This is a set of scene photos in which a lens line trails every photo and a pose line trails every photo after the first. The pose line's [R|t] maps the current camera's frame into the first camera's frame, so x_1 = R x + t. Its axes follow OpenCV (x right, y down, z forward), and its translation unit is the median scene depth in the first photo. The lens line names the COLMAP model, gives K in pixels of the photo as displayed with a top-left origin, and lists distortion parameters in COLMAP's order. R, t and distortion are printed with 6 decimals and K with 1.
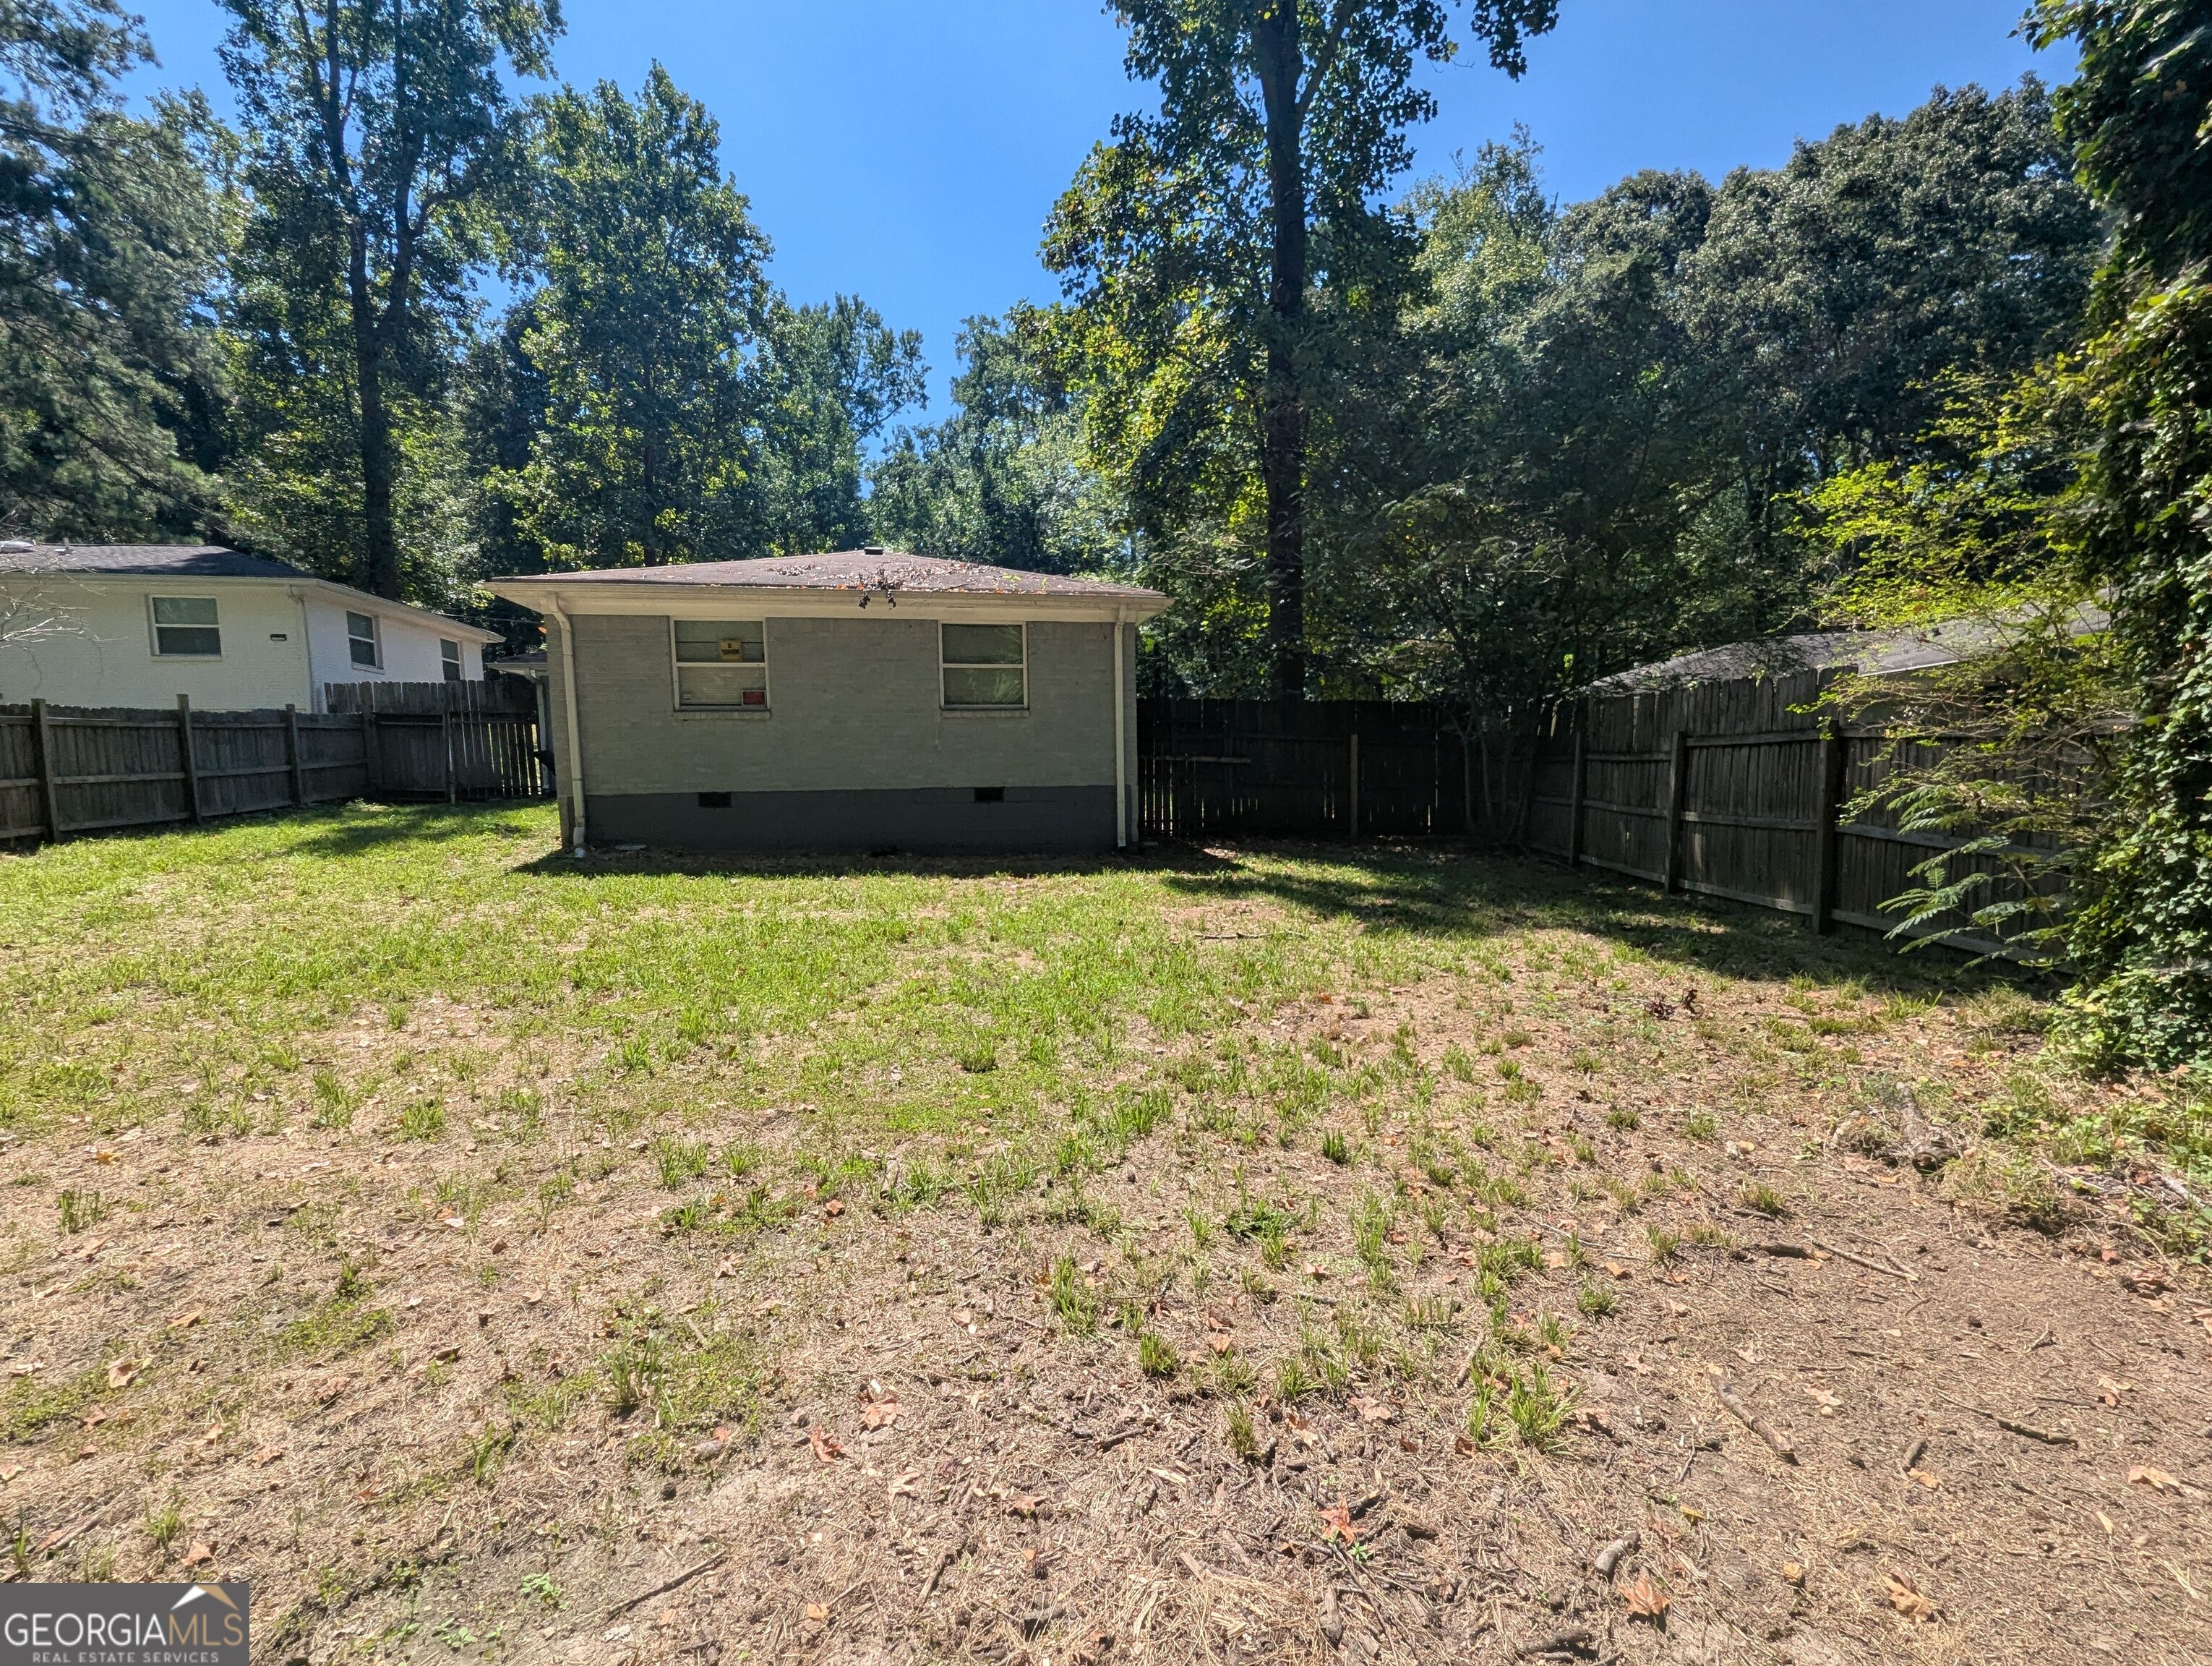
lens RADIAL K [[915.4, 0, 1106.5], [0, 915.4, 838.3], [0, 0, 1]] dist [0.002831, -0.002249]
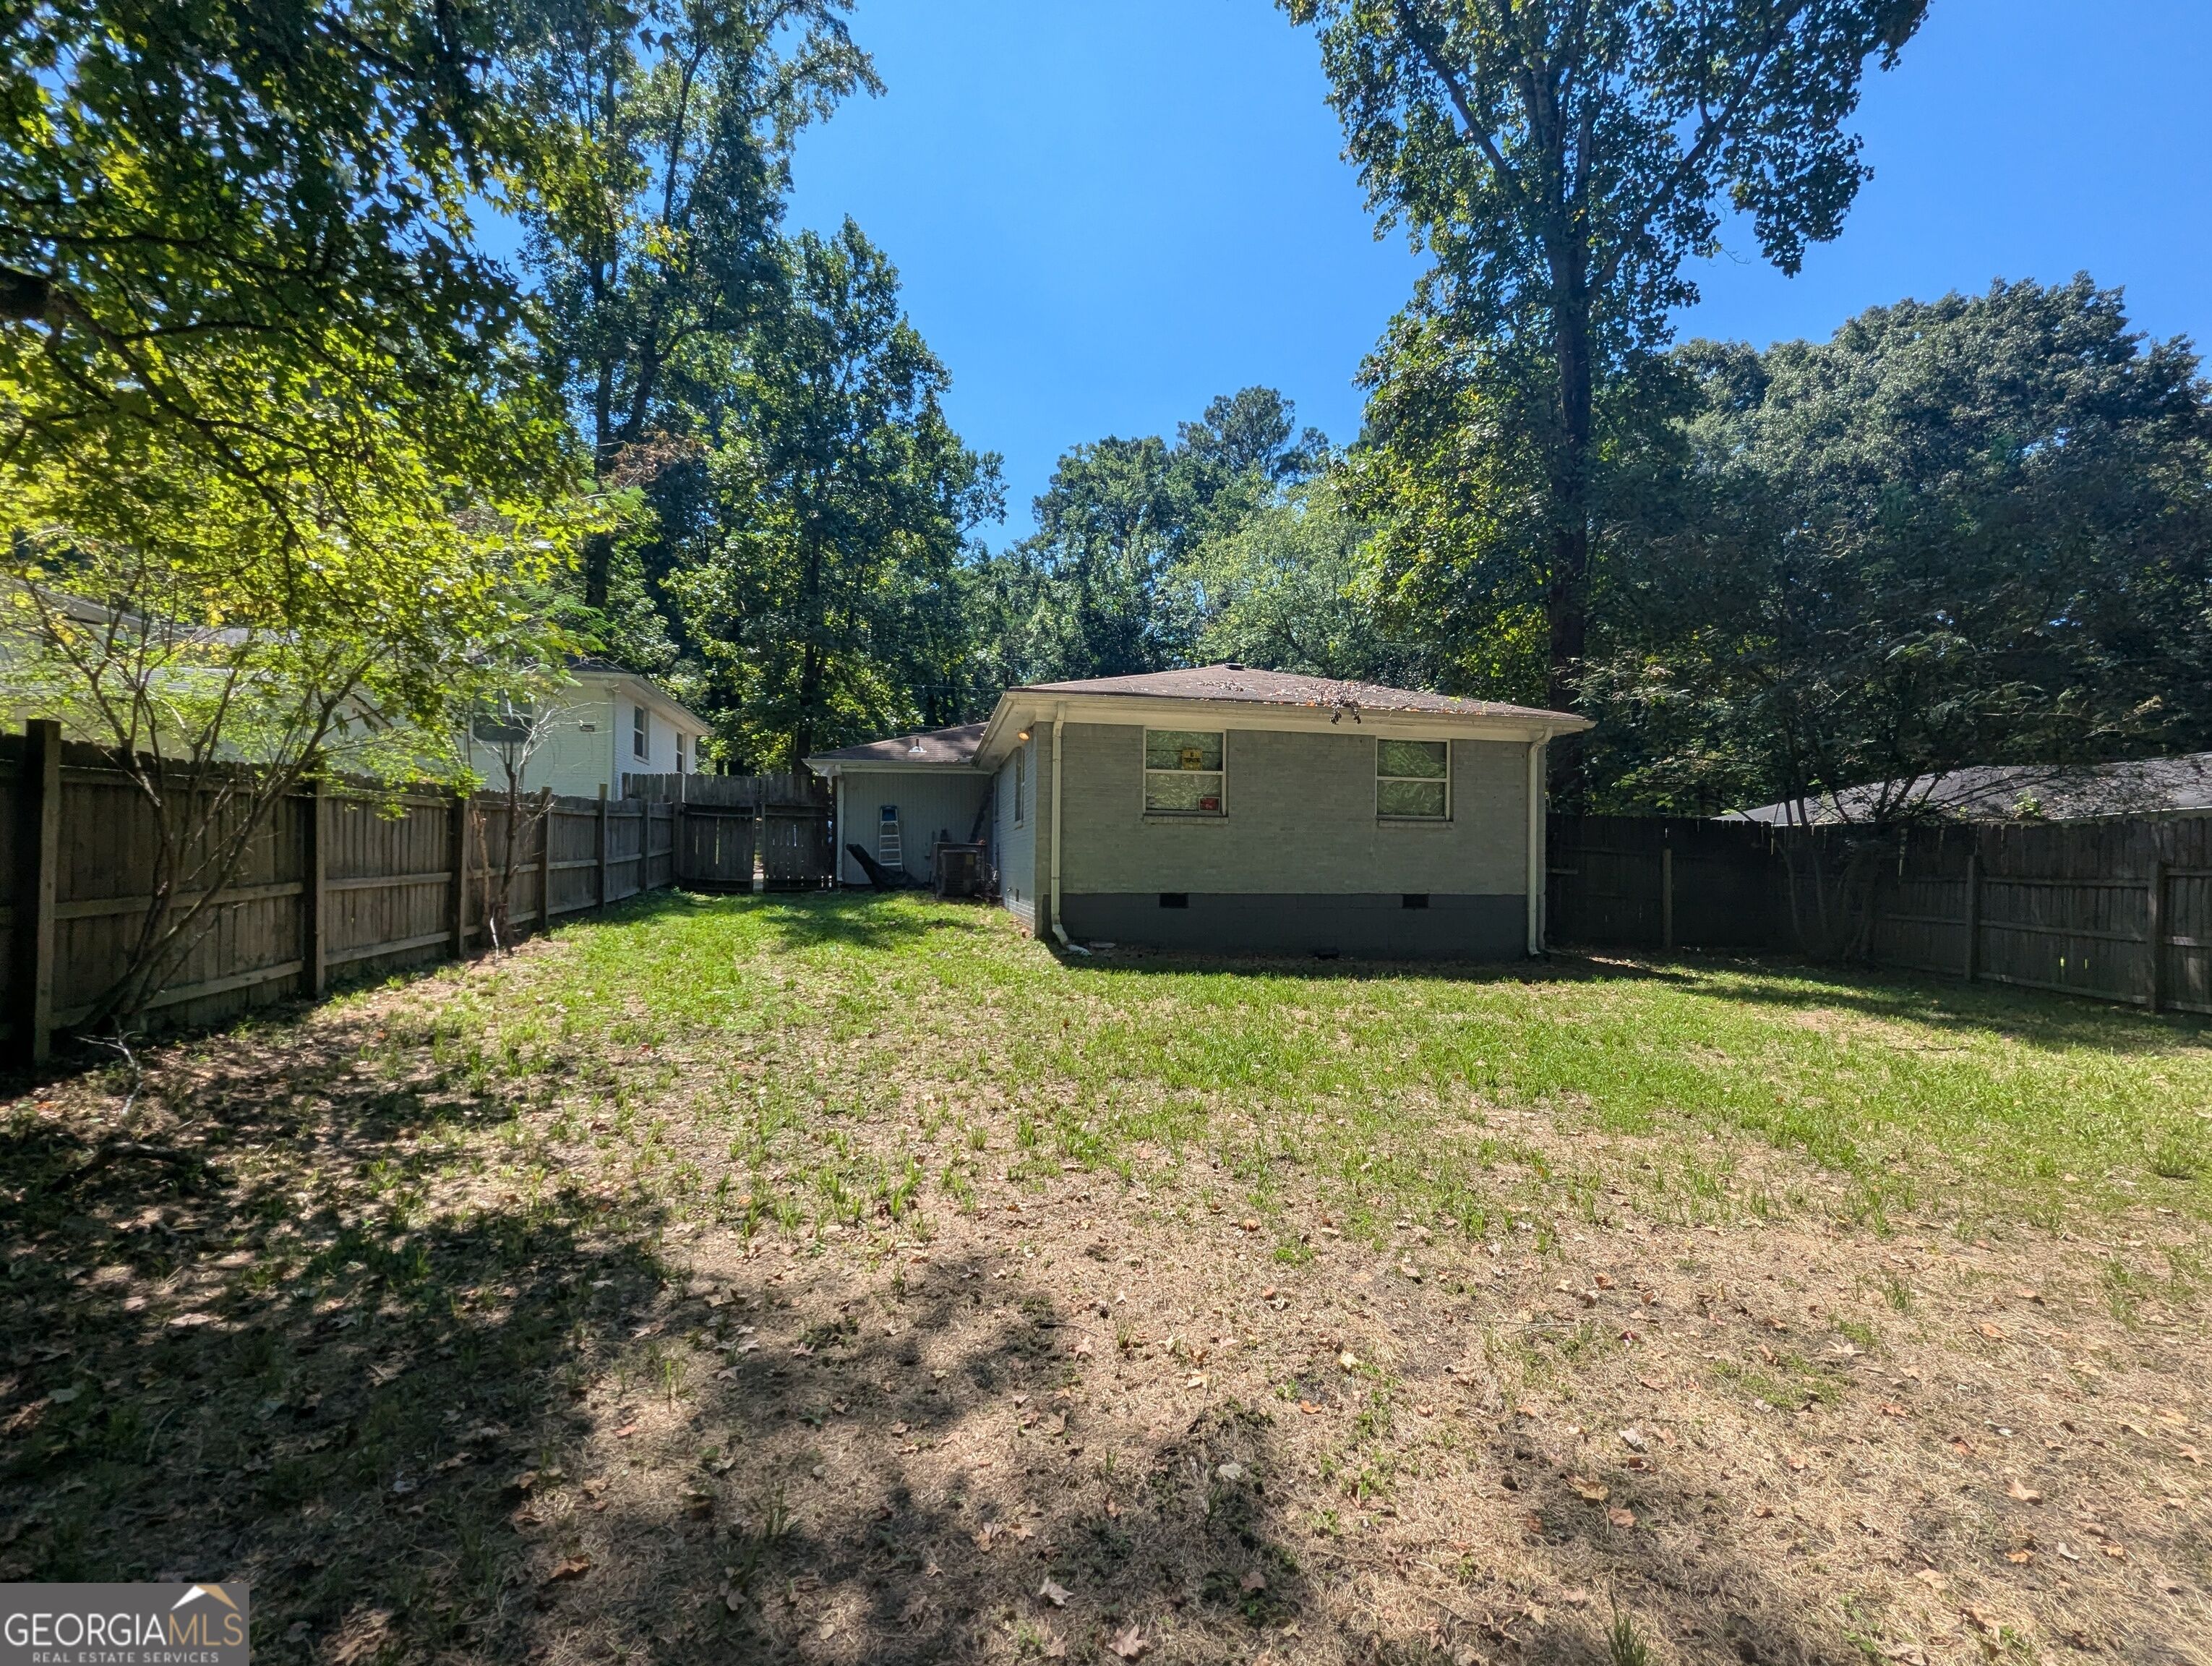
lens RADIAL K [[915.4, 0, 1103.1], [0, 915.4, 839.4], [0, 0, 1]] dist [0.002831, -0.002249]
pose [[0.999472, 0.025748, 0.019815, -0.197614], [-0.023486, 0.993985, -0.106967, 0.000870], [-0.022450, 0.106445, 0.994065, -0.014133]]
